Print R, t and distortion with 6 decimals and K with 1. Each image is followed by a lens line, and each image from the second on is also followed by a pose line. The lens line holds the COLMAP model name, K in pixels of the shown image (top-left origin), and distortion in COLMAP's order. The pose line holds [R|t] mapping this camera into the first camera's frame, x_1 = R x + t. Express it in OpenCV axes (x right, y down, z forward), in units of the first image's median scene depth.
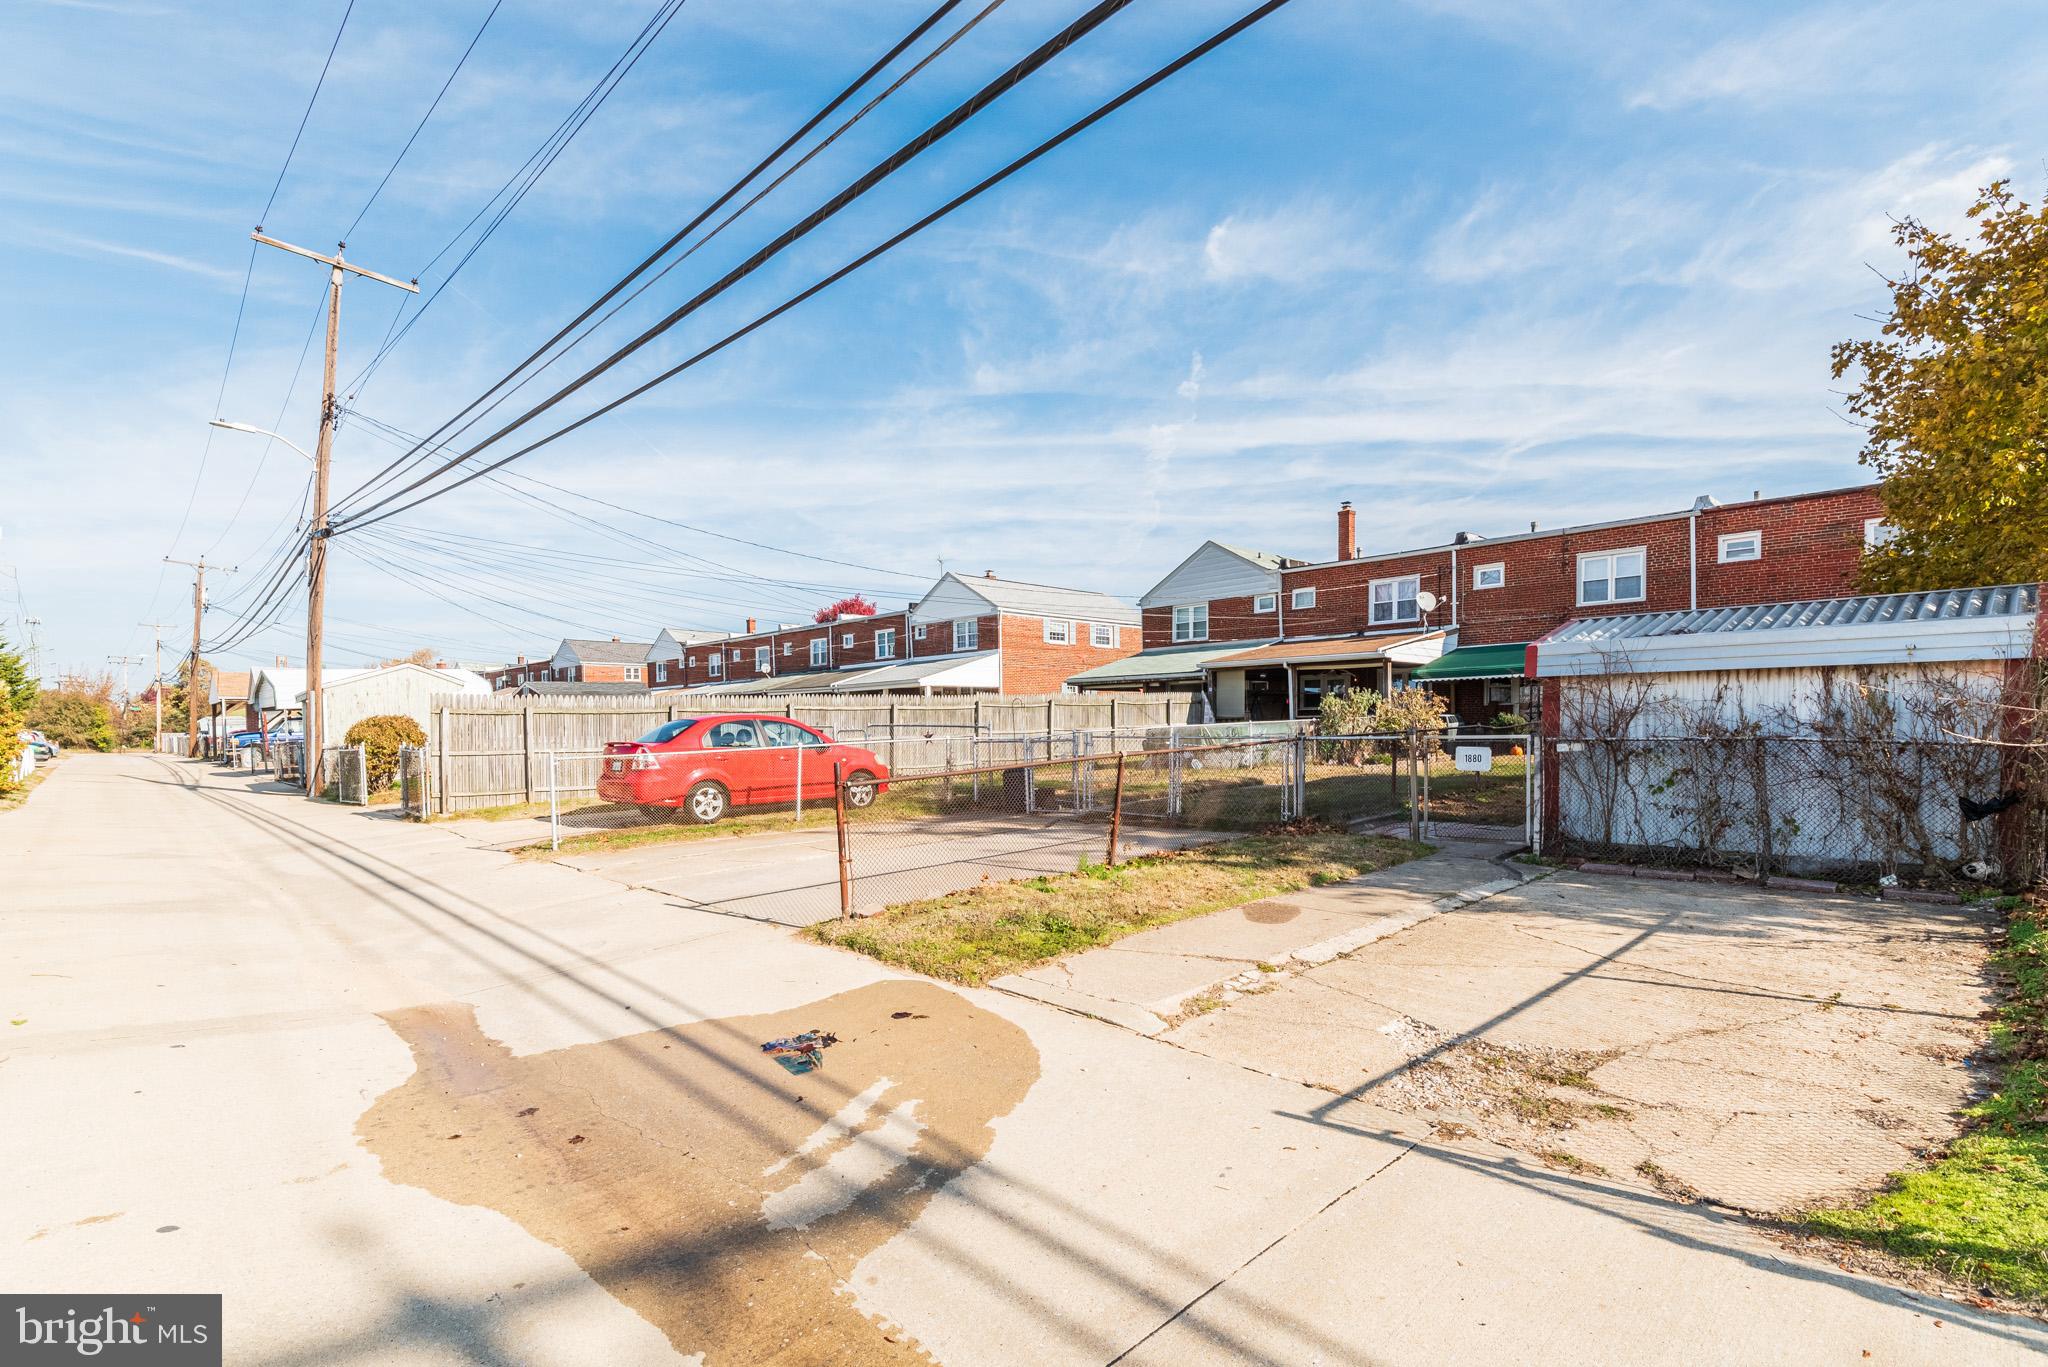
lens RADIAL K [[1011.2, 0, 1015.0], [0, 1011.2, 743.0], [0, 0, 1]] dist [0.068806, -0.000619]
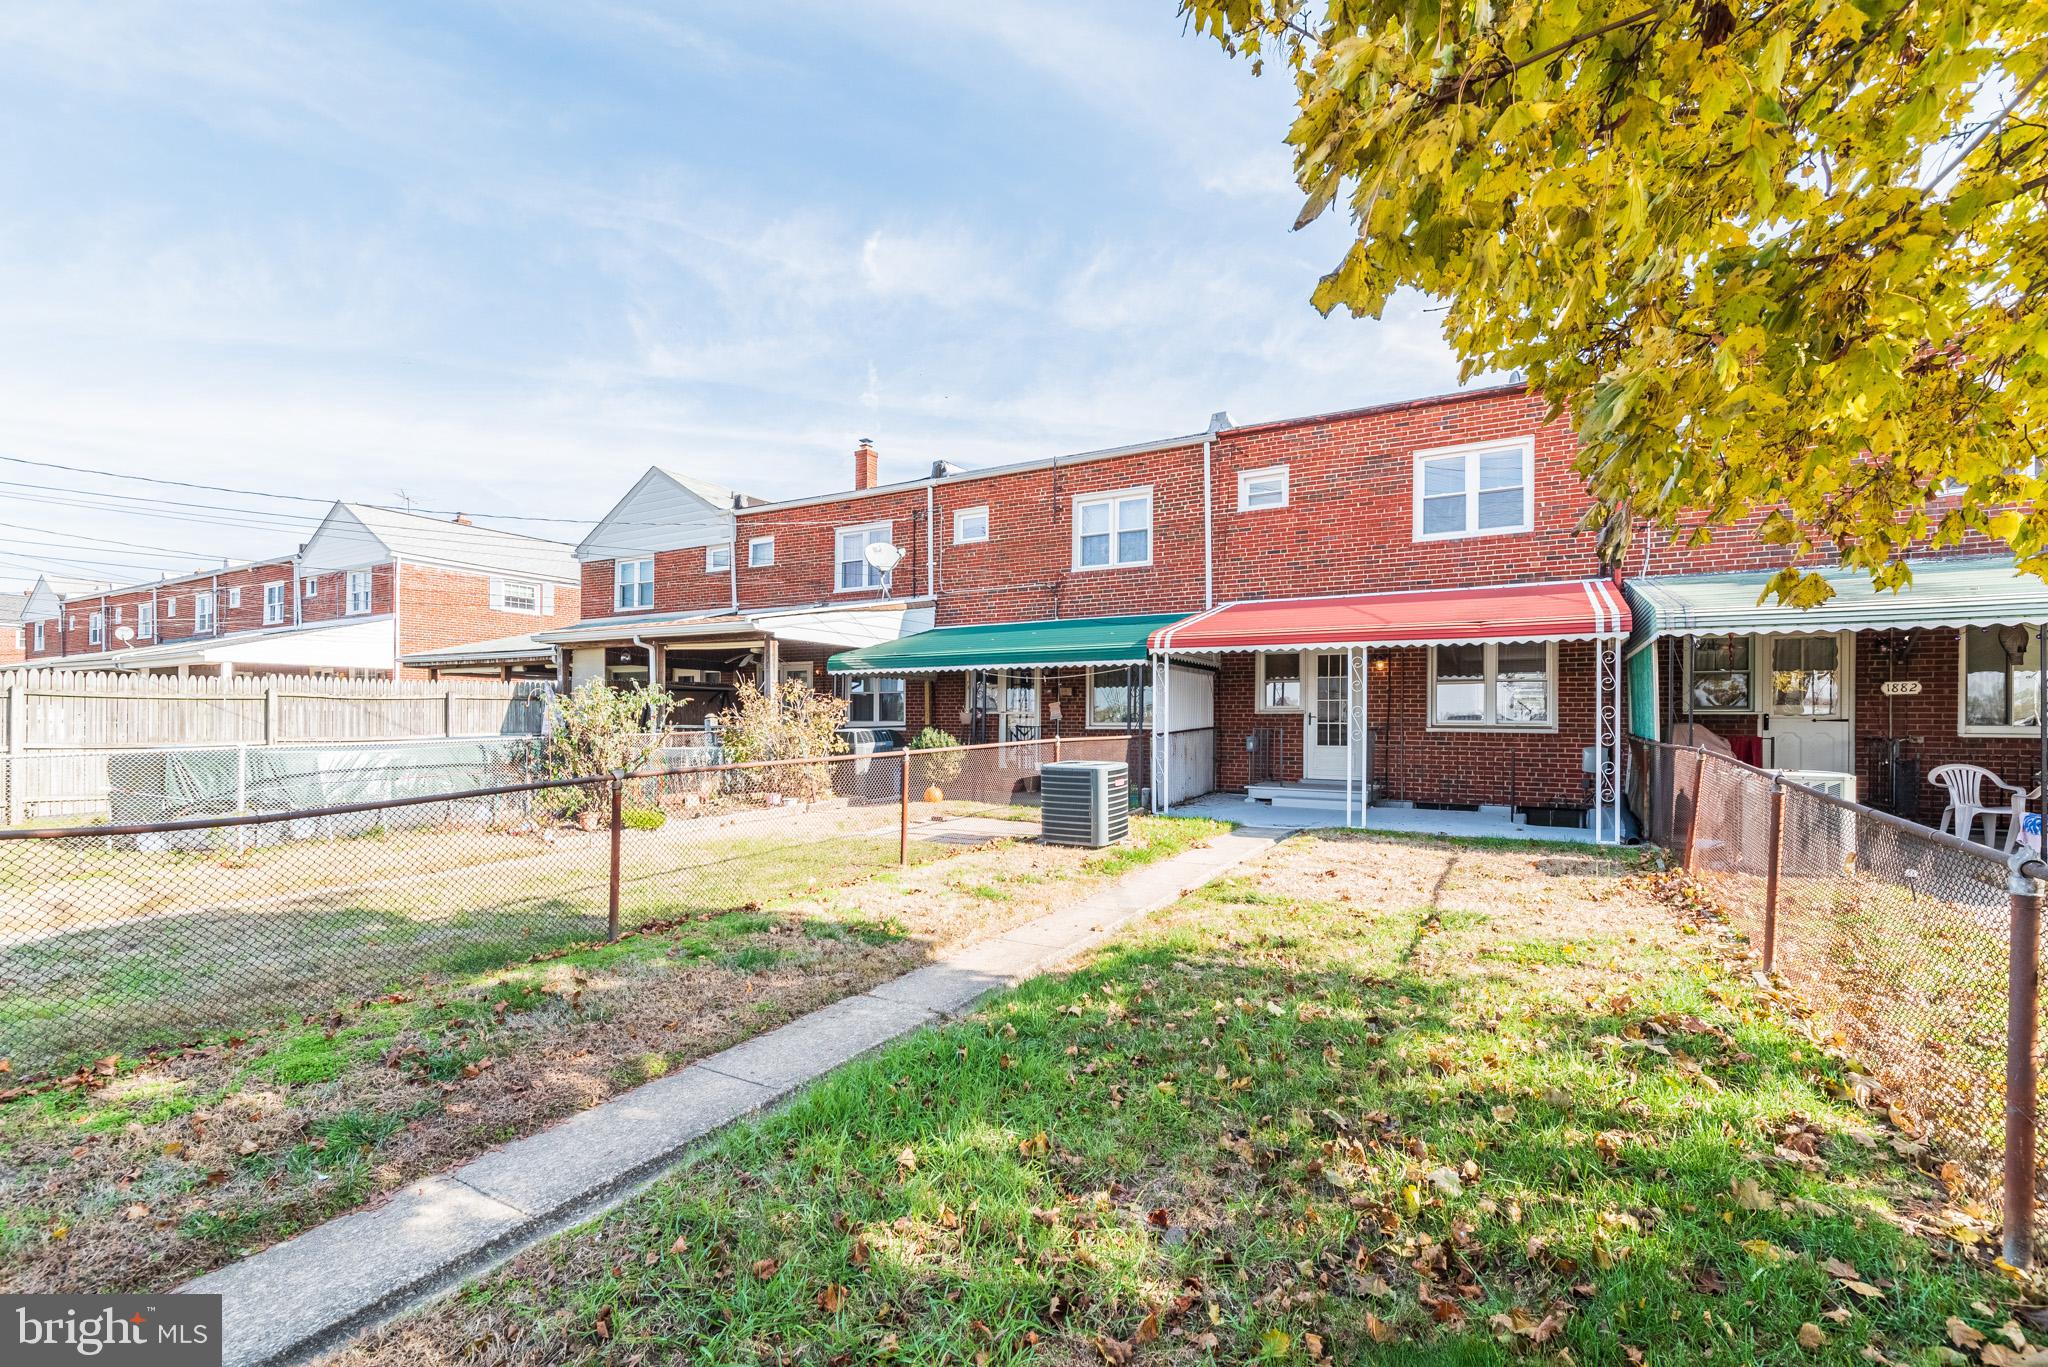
lens RADIAL K [[900.6, 0, 990.7], [0, 900.6, 719.3], [0, 0, 1]] dist [0.001493, 0.000102]
pose [[0.960757, 0.013045, 0.277084, 0.248541], [-0.011822, 0.999912, -0.006085, -0.022879], [-0.277139, 0.002571, 0.960826, 0.335099]]
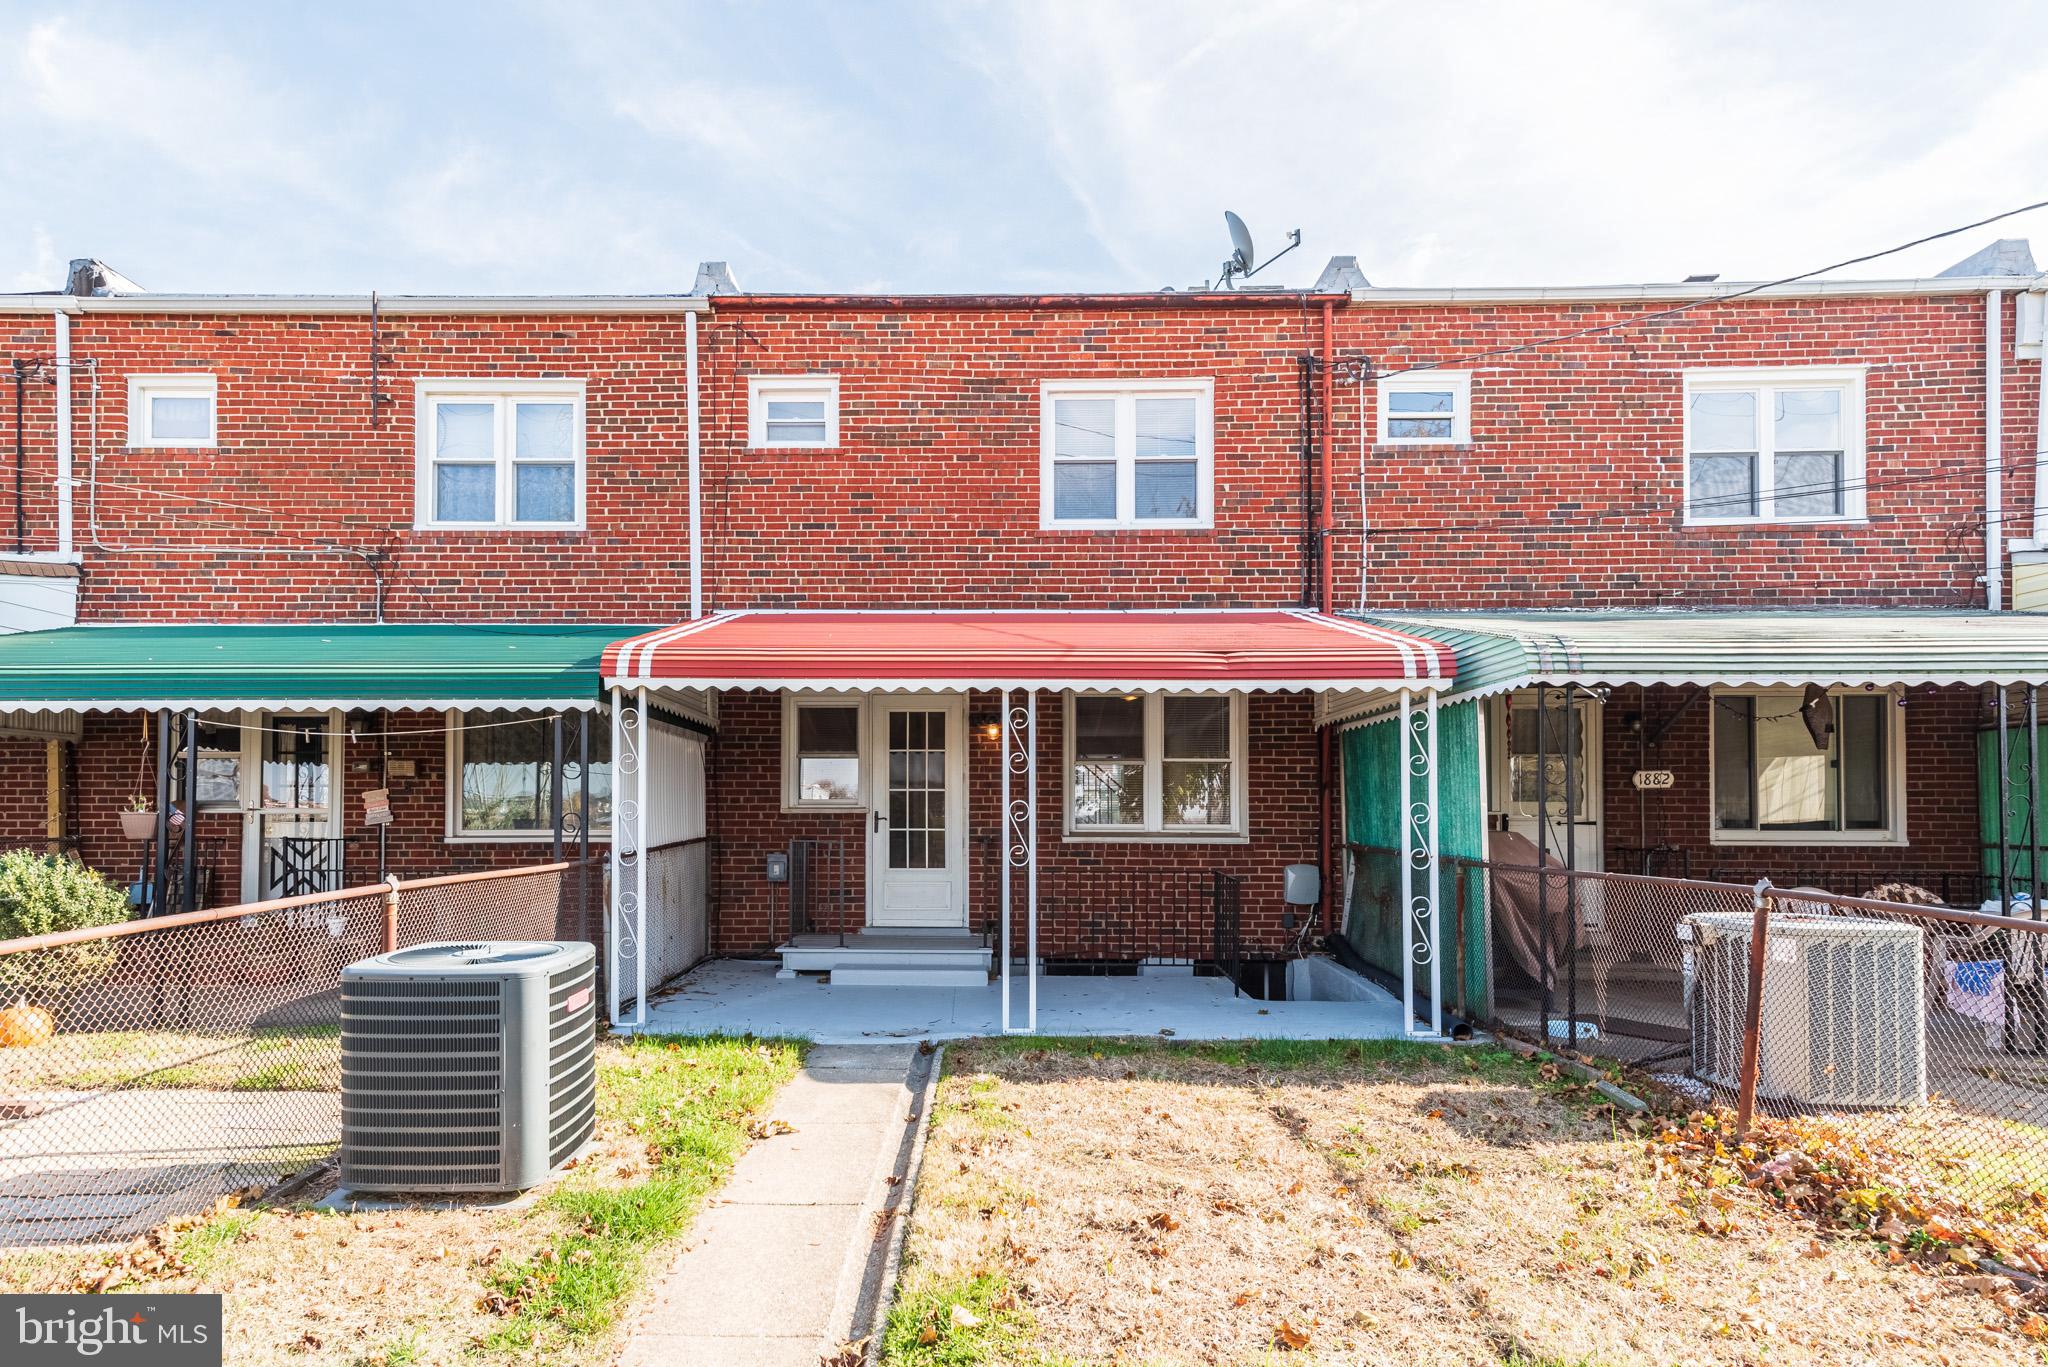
lens RADIAL K [[1302.1, 0, 1023.1], [0, 1302.1, 801.8], [0, 0, 1]] dist [0.037743, -0.000434]
pose [[0.687481, 0.019836, 0.725931, 0.278367], [-0.004714, 0.999728, -0.022853, -0.024789], [-0.726187, 0.012289, 0.687388, 0.419949]]
